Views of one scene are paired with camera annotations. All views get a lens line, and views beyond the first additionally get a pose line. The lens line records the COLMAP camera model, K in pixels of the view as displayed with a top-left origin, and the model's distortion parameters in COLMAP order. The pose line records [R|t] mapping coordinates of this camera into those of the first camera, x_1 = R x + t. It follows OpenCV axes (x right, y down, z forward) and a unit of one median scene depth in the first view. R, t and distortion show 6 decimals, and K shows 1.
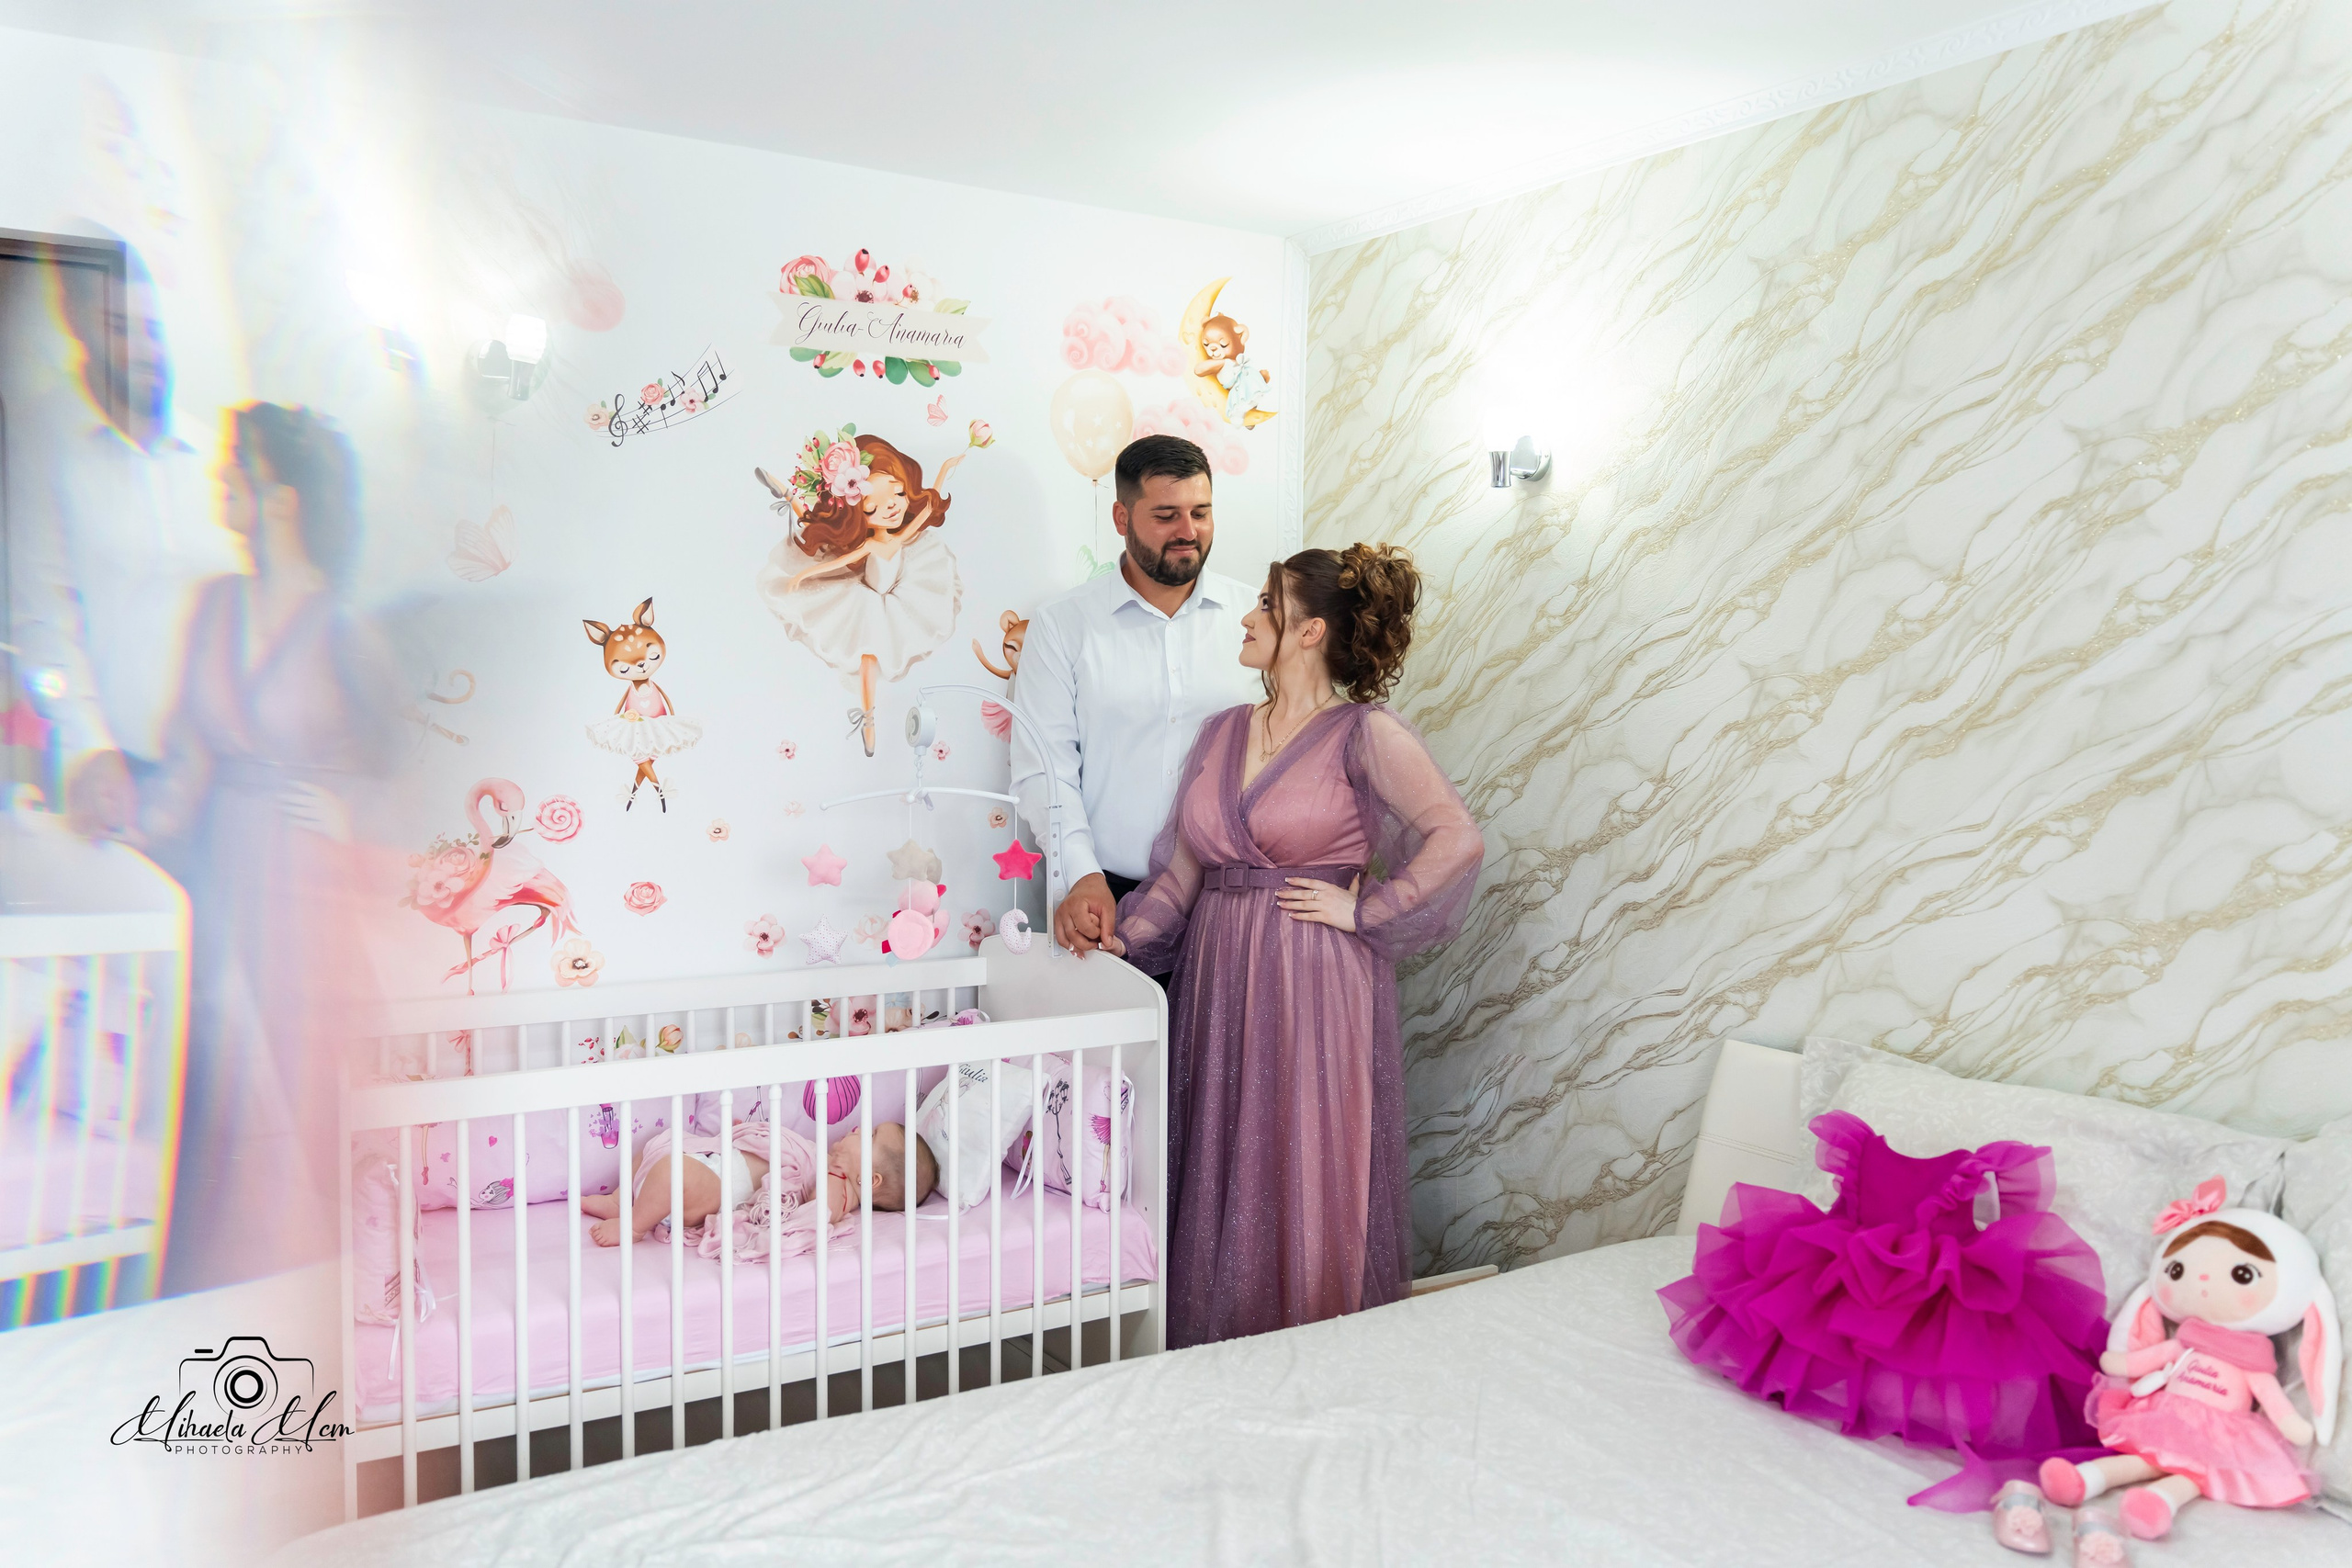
lens RADIAL K [[1873.1, 0, 1174.8], [0, 1873.1, 782.3], [0, 0, 1]] dist [-0.003504, -0.002604]
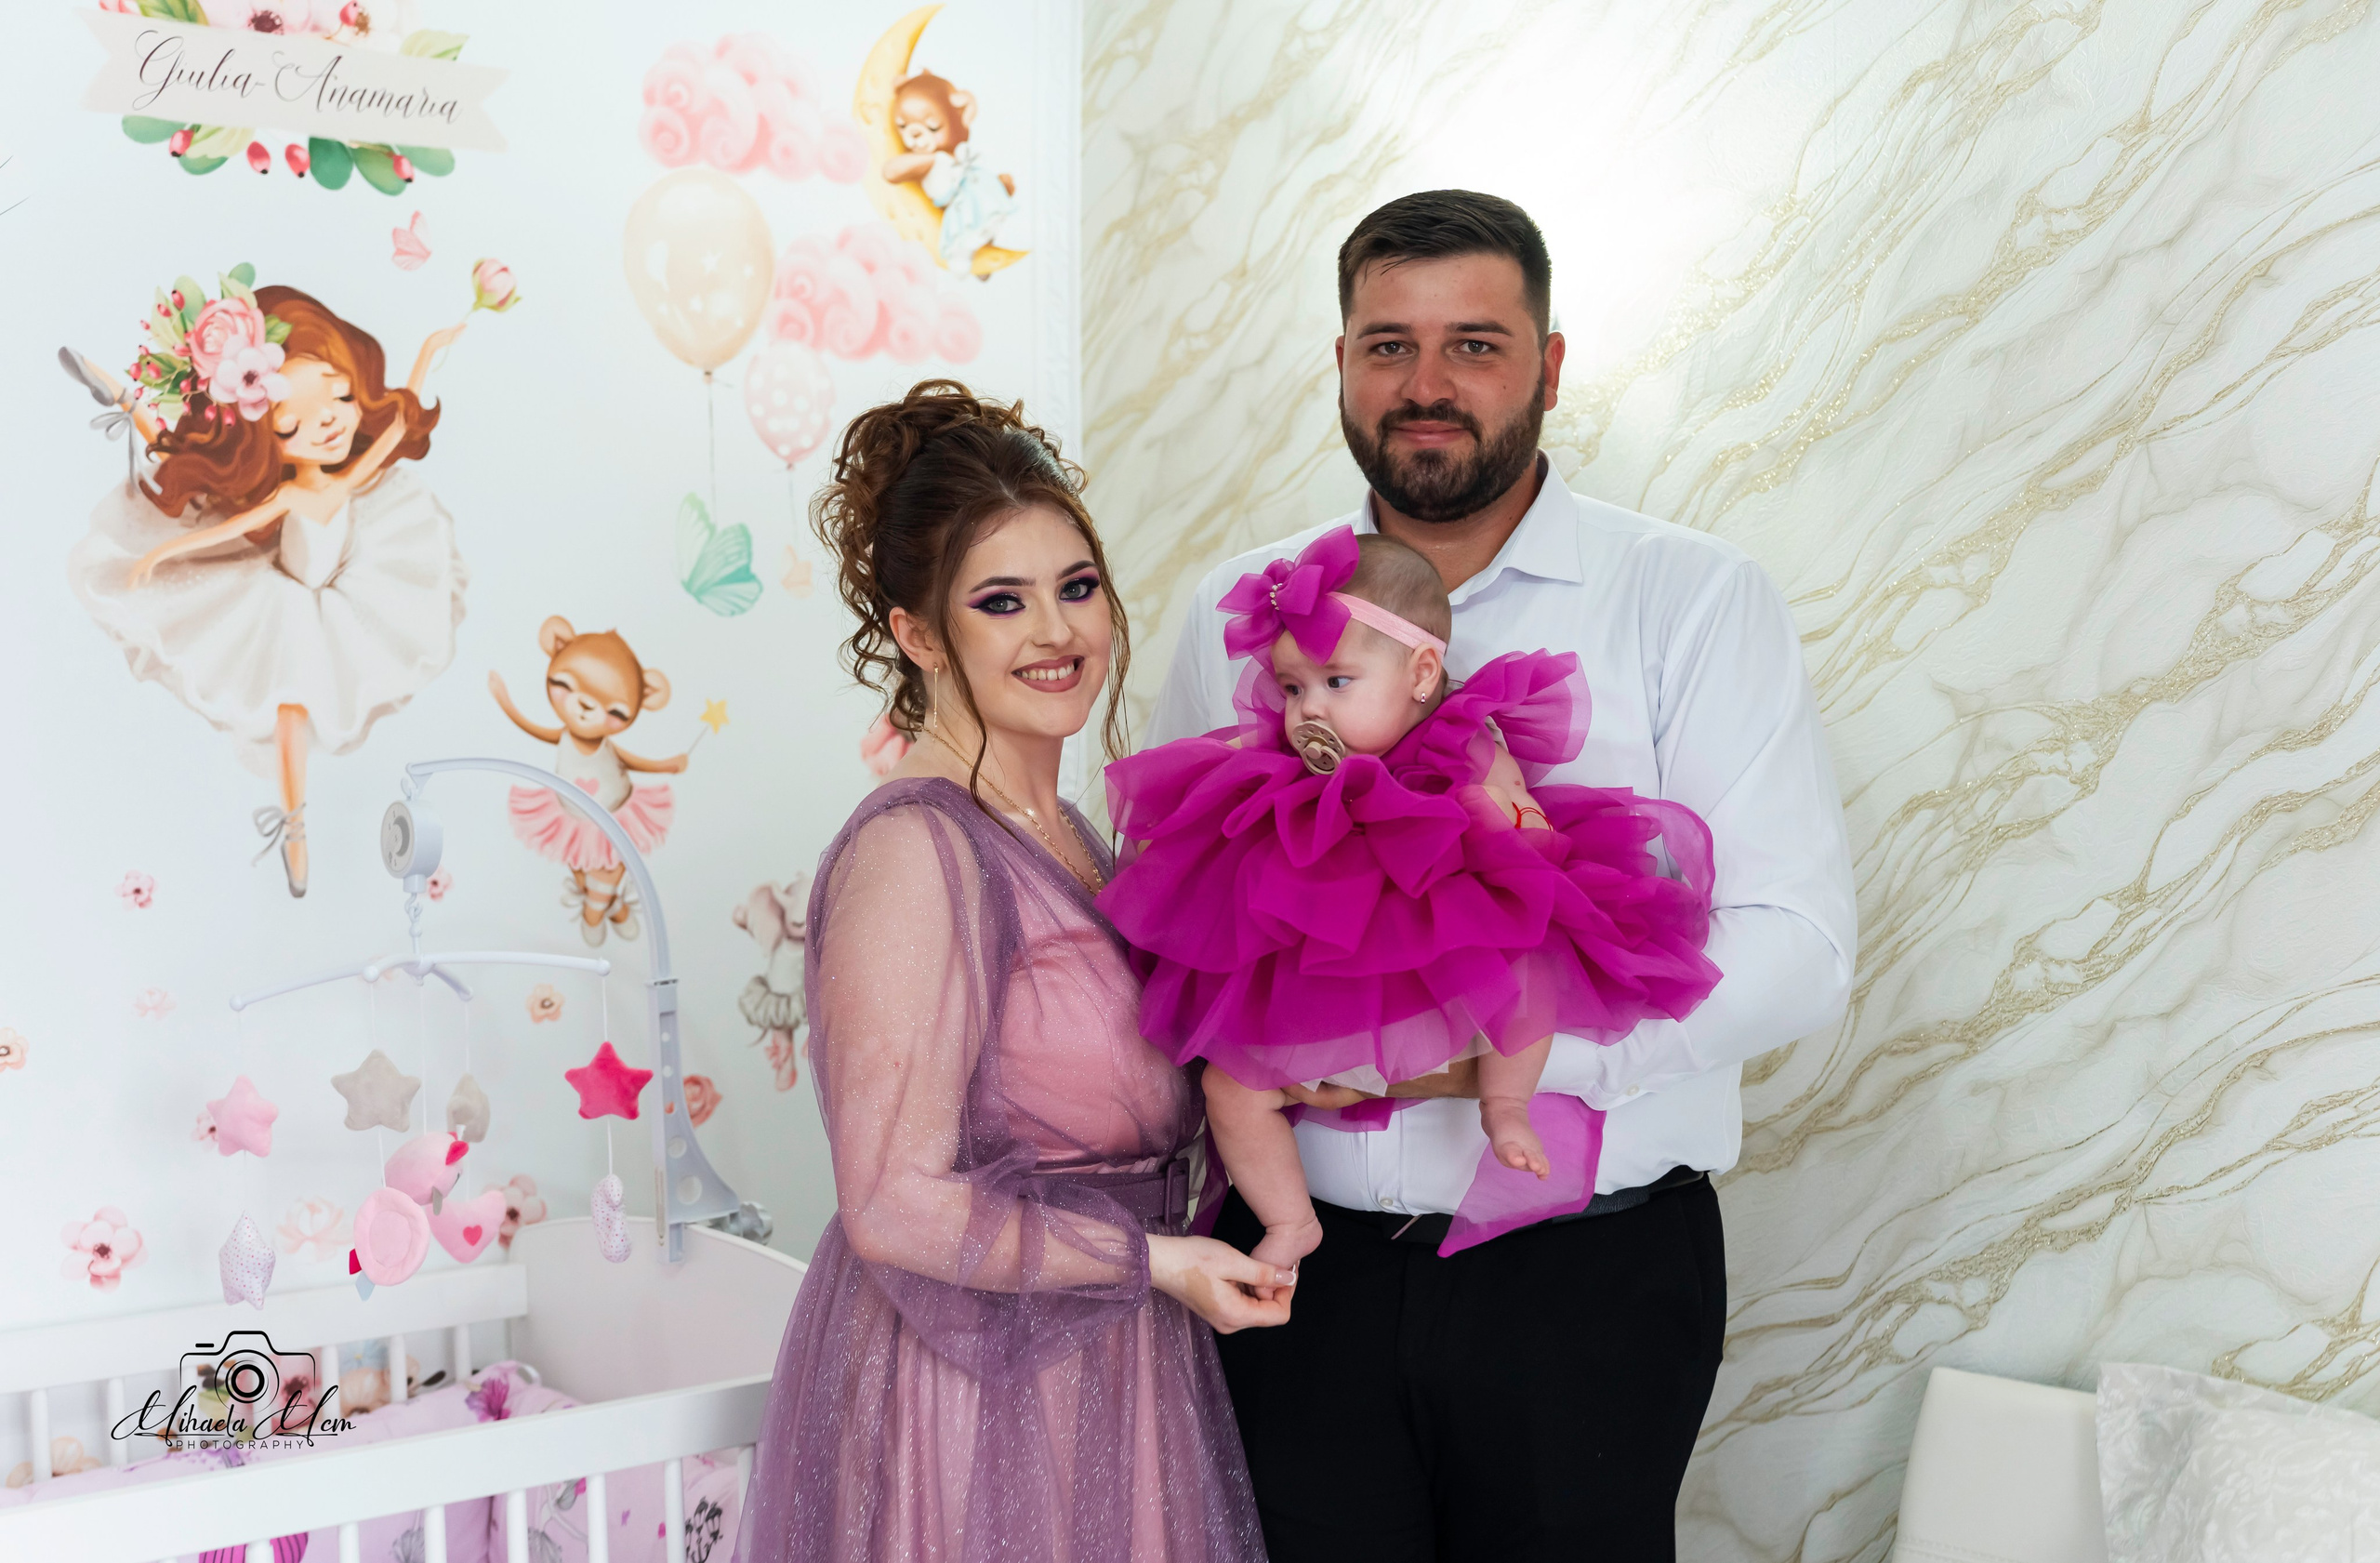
lens RADIAL K [[2990.4, 0, 1154.8], [0, 2990.4, 857.2], [0, 0, 1]] dist [-0.012263, 0.000000]
pose [[0.989347, -0.028727, 0.142715, -0.045678], [0.030373, 0.999495, -0.009362, -0.010645], [-0.142374, 0.013597, 0.989719, 0.142355]]
